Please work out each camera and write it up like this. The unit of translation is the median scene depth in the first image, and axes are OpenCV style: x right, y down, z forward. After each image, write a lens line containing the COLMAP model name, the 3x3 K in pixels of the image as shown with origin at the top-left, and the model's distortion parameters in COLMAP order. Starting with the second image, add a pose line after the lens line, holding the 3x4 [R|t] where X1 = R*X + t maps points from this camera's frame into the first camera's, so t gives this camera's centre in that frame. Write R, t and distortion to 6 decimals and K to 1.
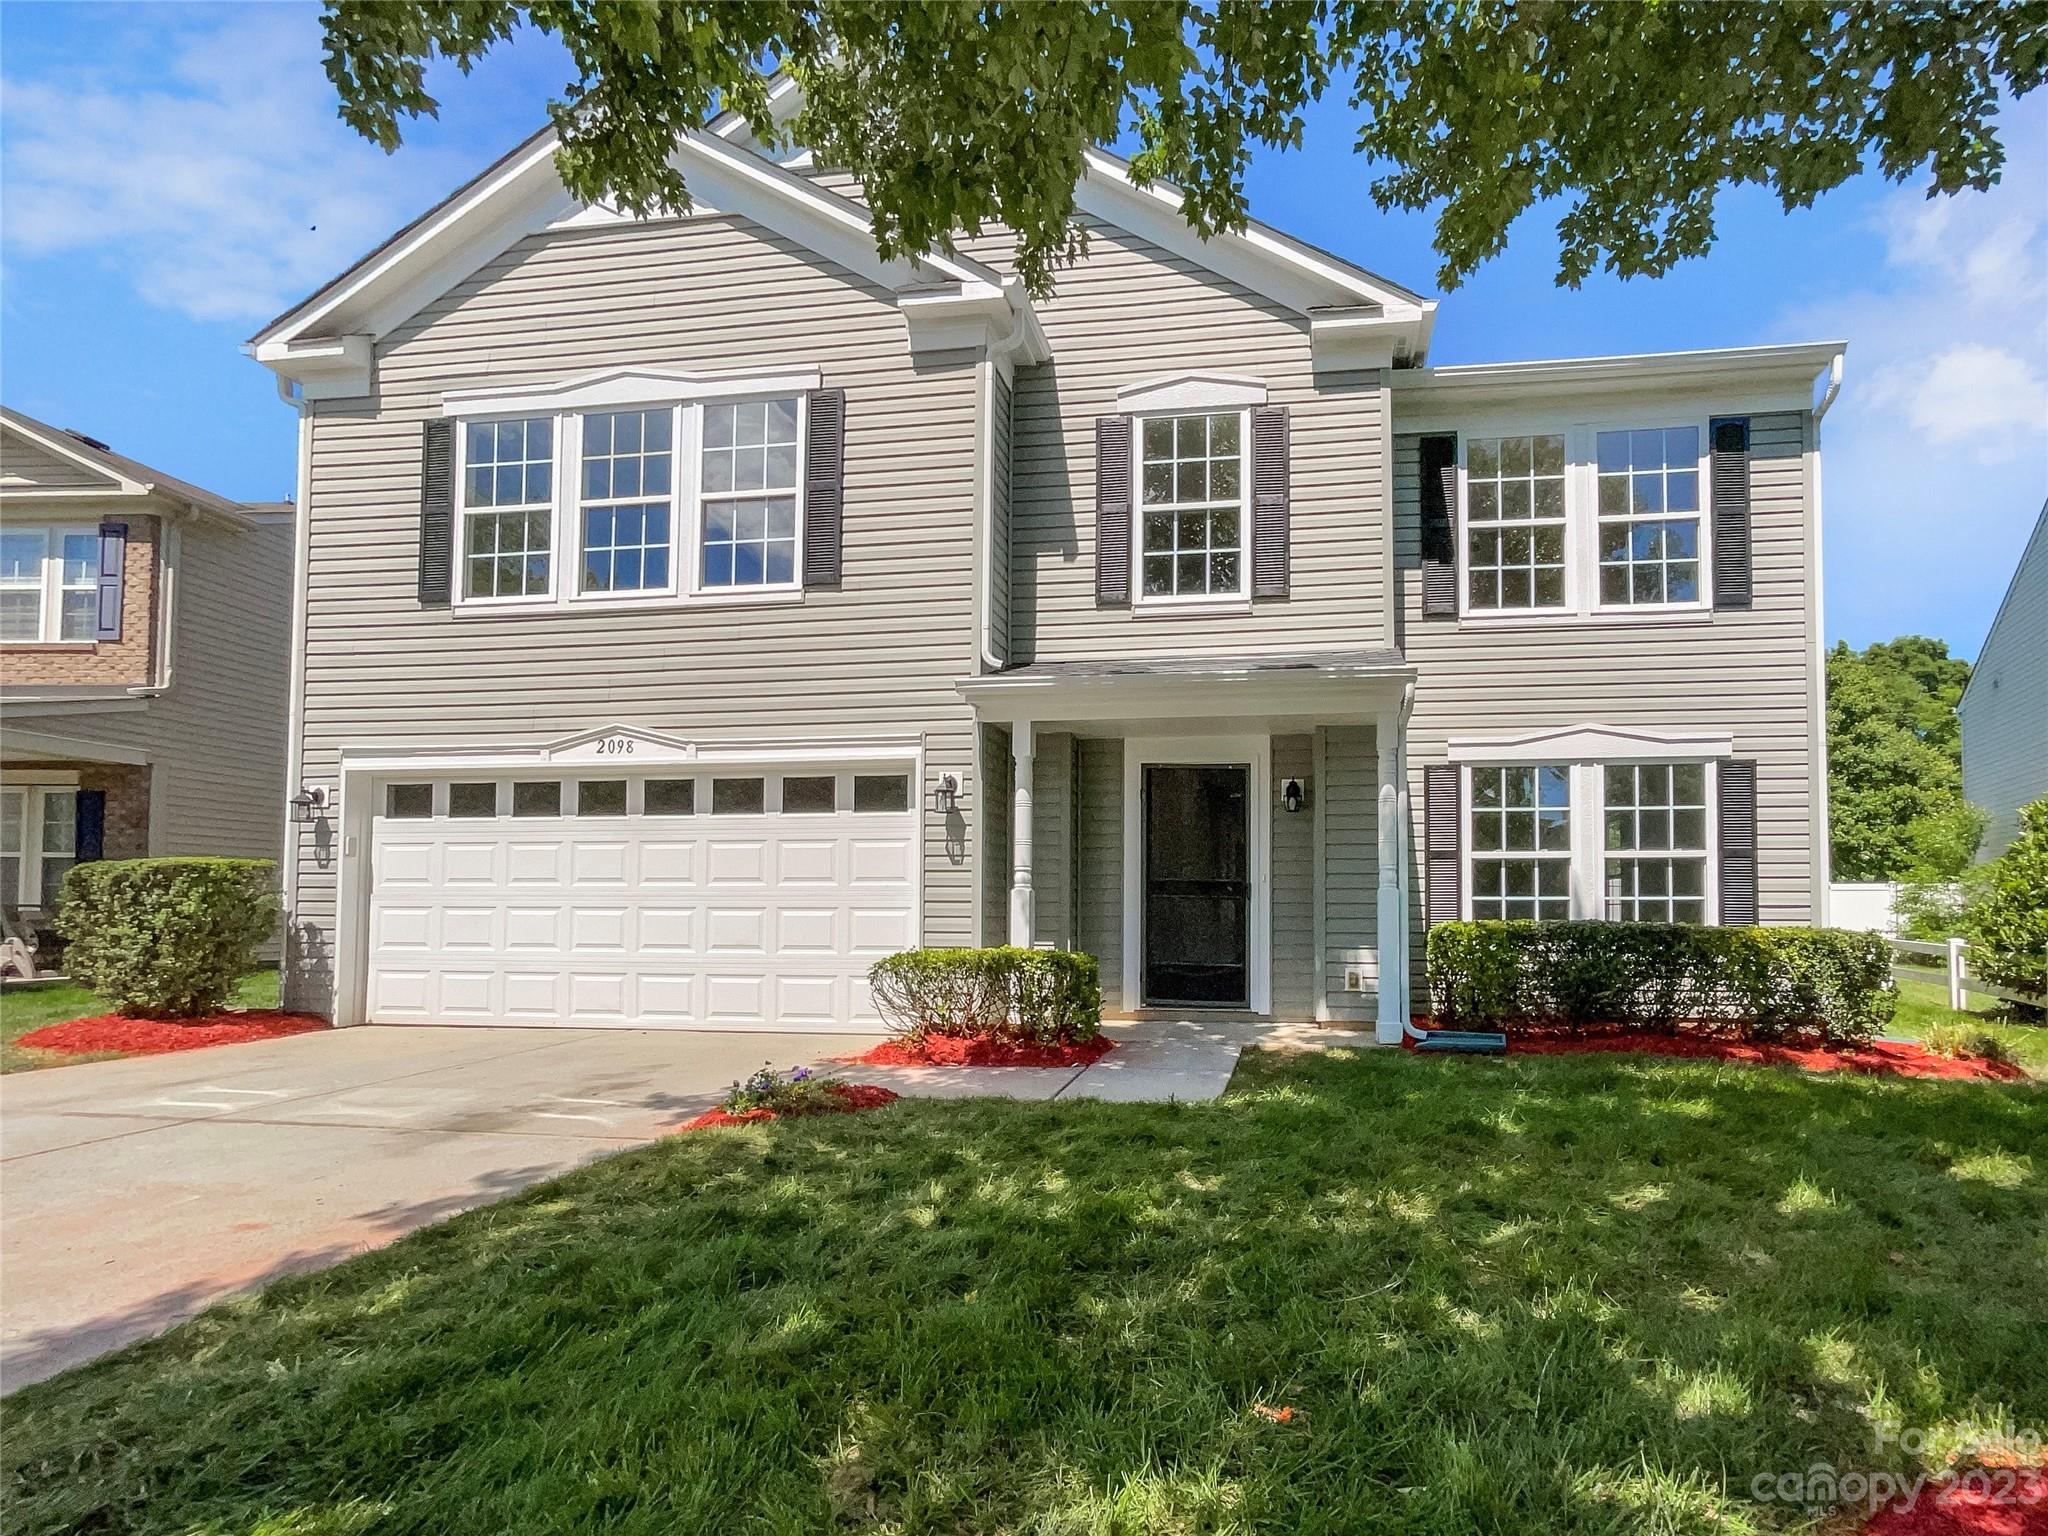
lens RADIAL K [[1589.5, 0, 1025.8], [0, 1589.5, 766.4], [0, 0, 1]] dist [0.015803, 0.016529]
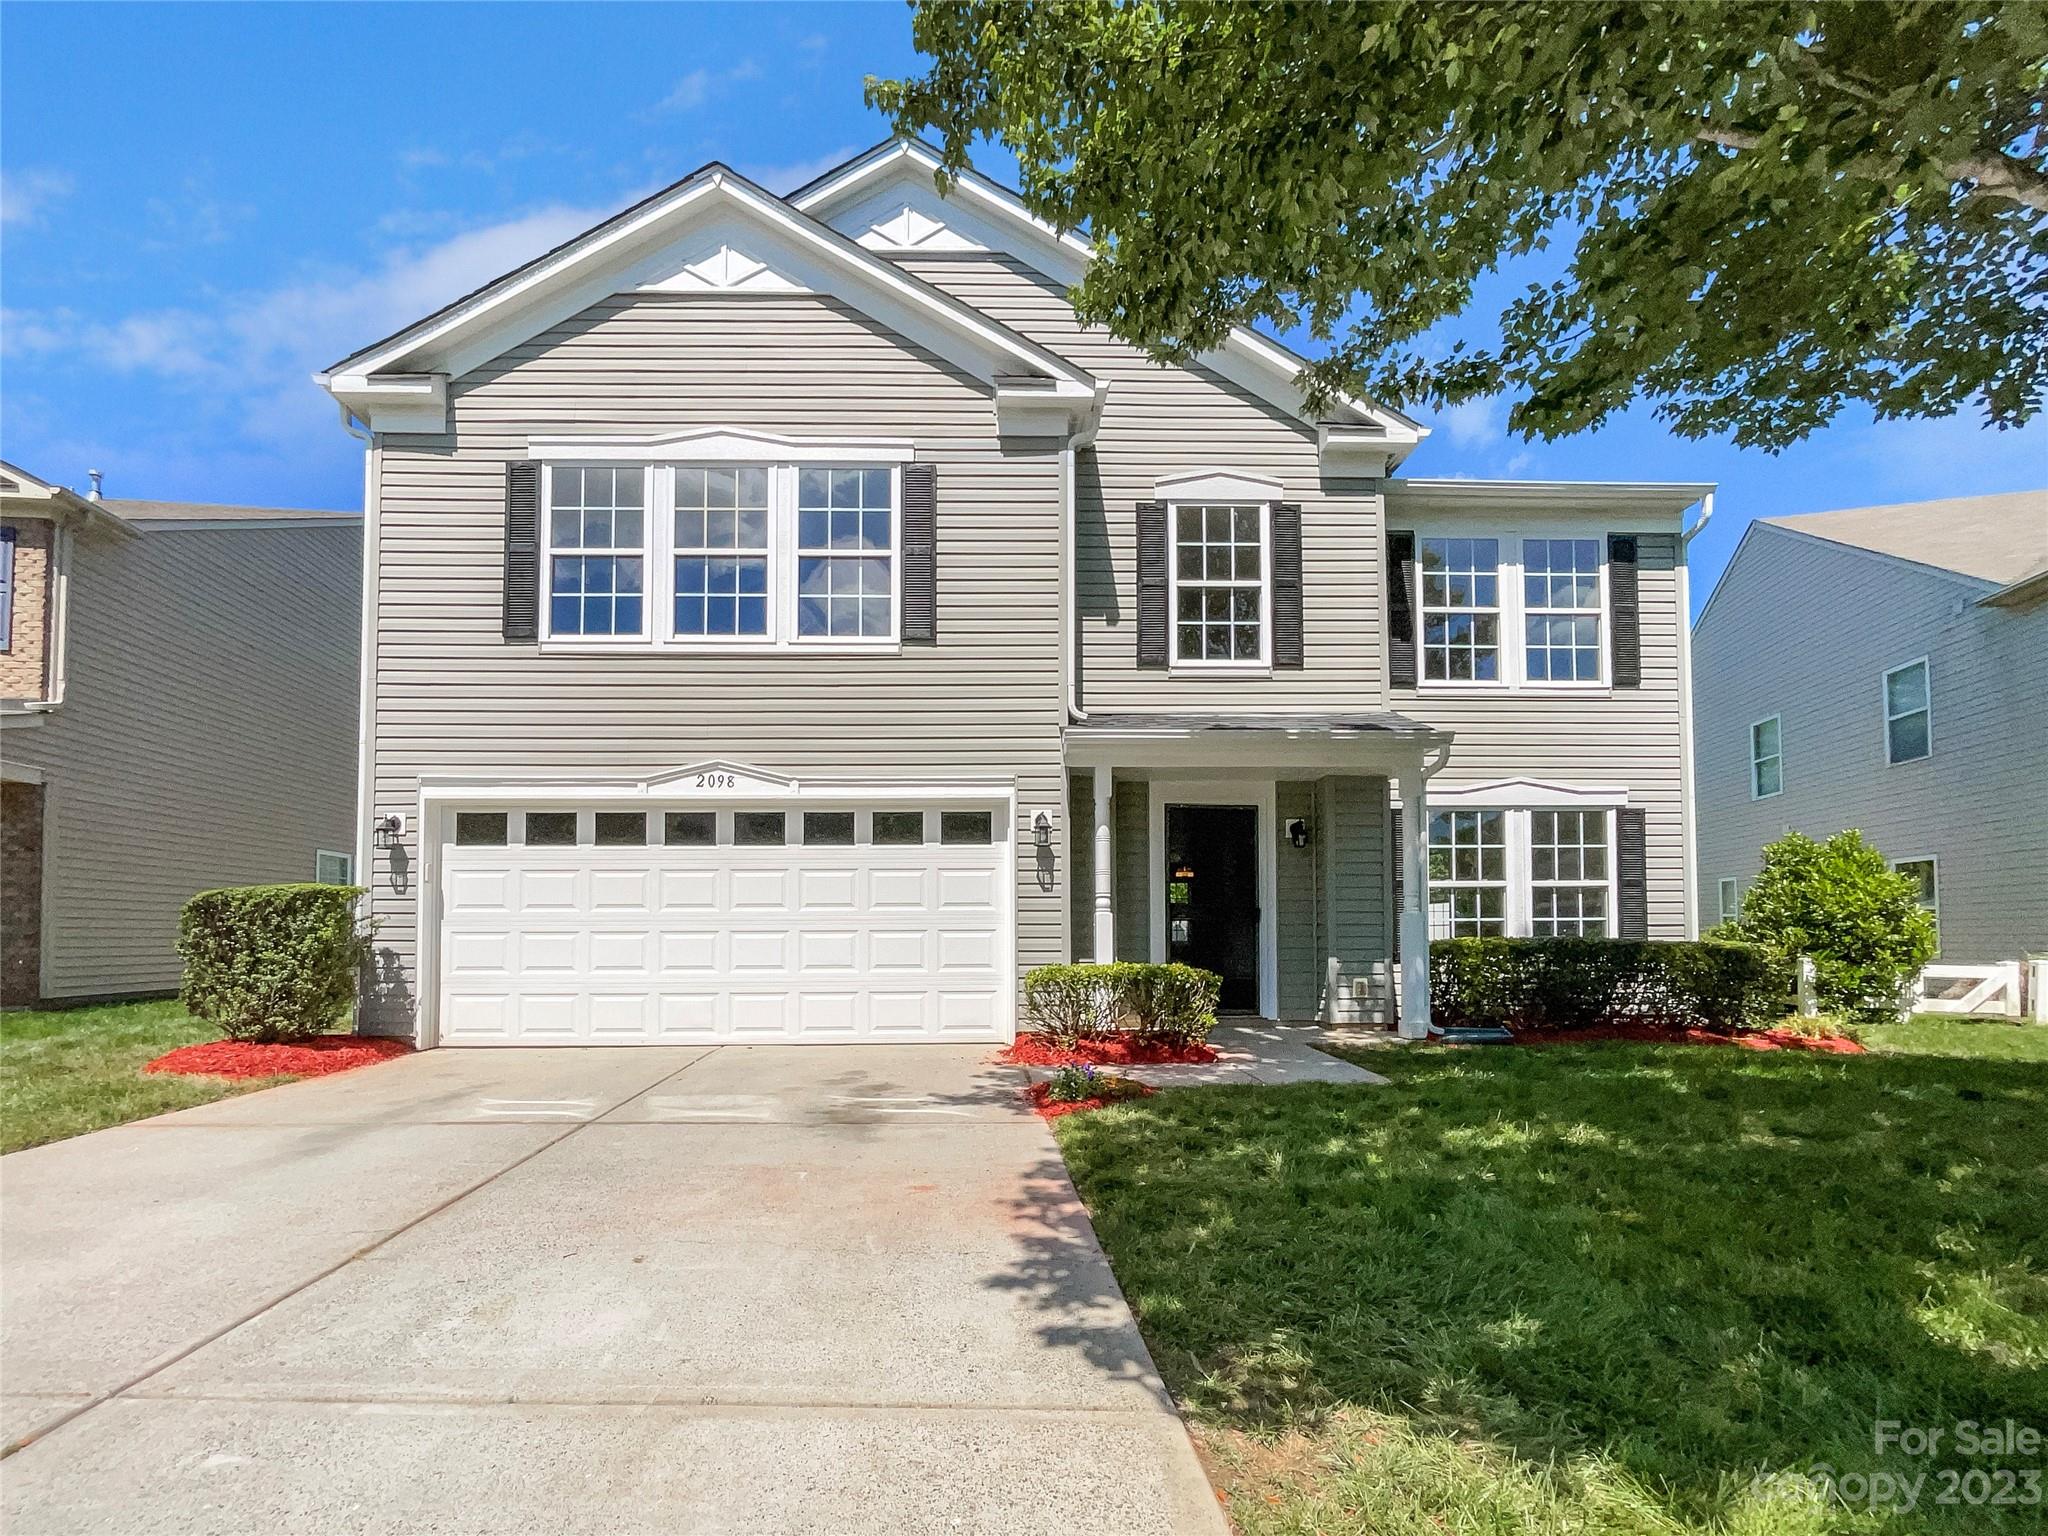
lens RADIAL K [[1589.5, 0, 1021.9], [0, 1589.5, 777.6], [0, 0, 1]] dist [0.015803, 0.016529]
pose [[0.966908, 0.019100, 0.254408, -0.327799], [-0.017137, 0.999804, -0.009928, -0.007632], [-0.254548, 0.005239, 0.967046, -0.088264]]
